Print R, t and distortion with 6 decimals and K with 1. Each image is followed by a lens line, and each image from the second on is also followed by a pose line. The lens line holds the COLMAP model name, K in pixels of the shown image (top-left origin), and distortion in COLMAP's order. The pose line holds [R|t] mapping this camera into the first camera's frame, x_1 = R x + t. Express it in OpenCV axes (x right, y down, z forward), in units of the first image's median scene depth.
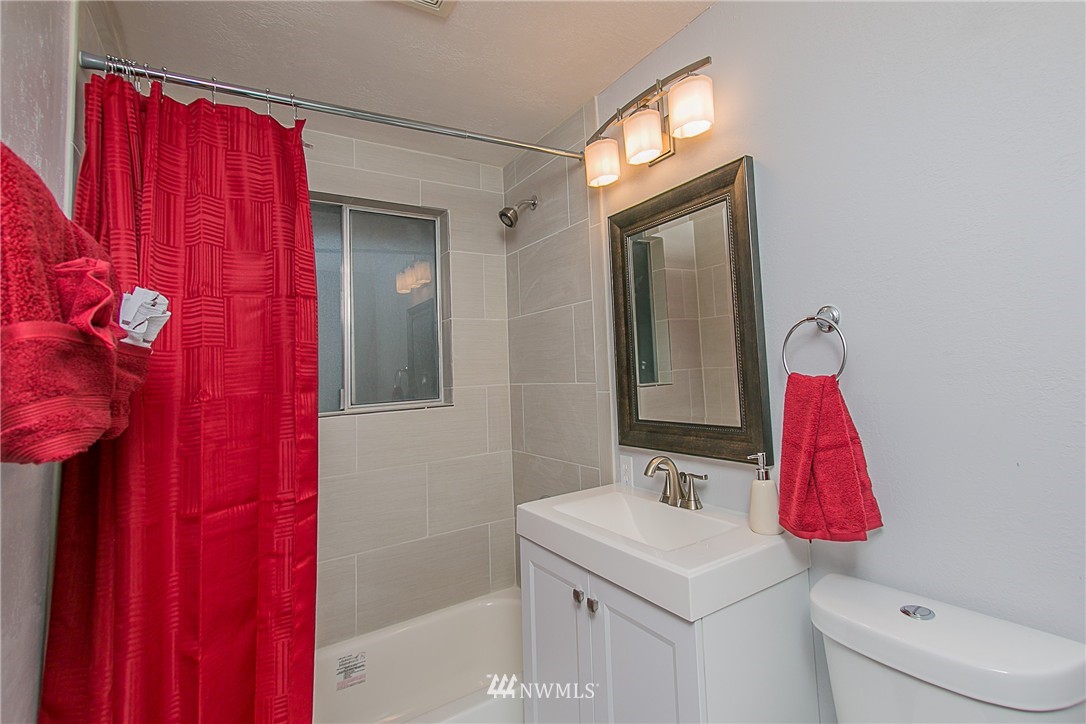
lens RADIAL K [[542.6, 0, 594.3], [0, 542.6, 360.1], [0, 0, 1]] dist [0.014002, 0.000867]
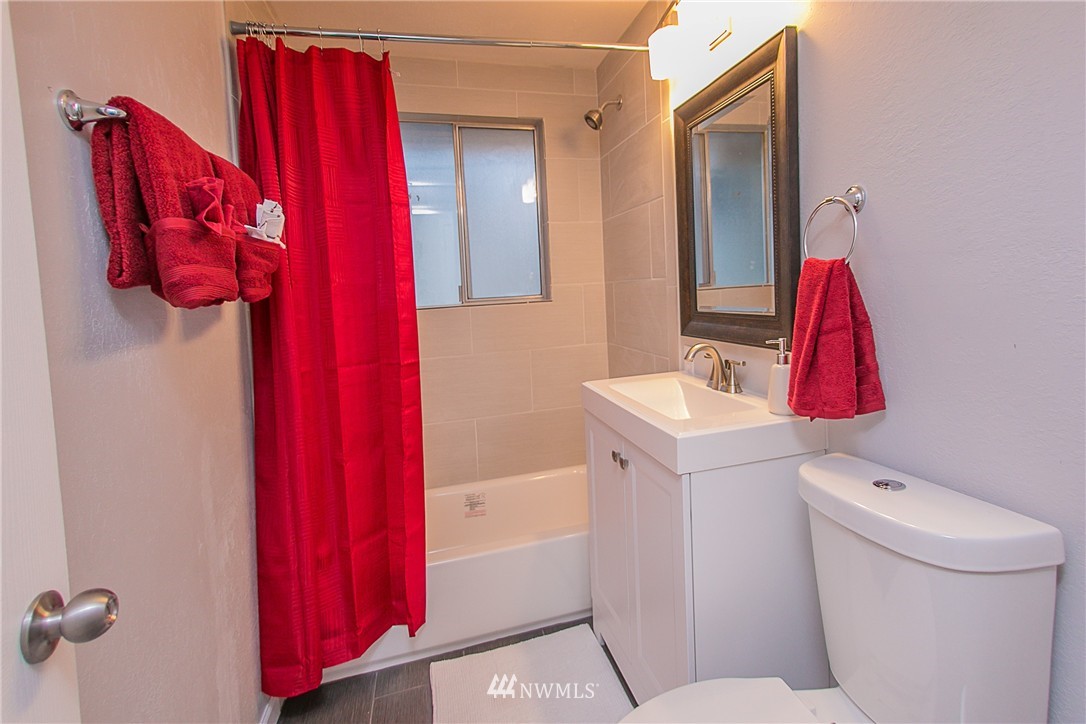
lens RADIAL K [[542.6, 0, 594.3], [0, 542.6, 360.1], [0, 0, 1]] dist [0.014002, 0.000867]
pose [[0.950731, 0.037709, -0.307715, 0.286264], [0.012224, 0.987243, 0.158750, 0.042886], [0.309776, -0.154690, 0.938142, -0.086287]]
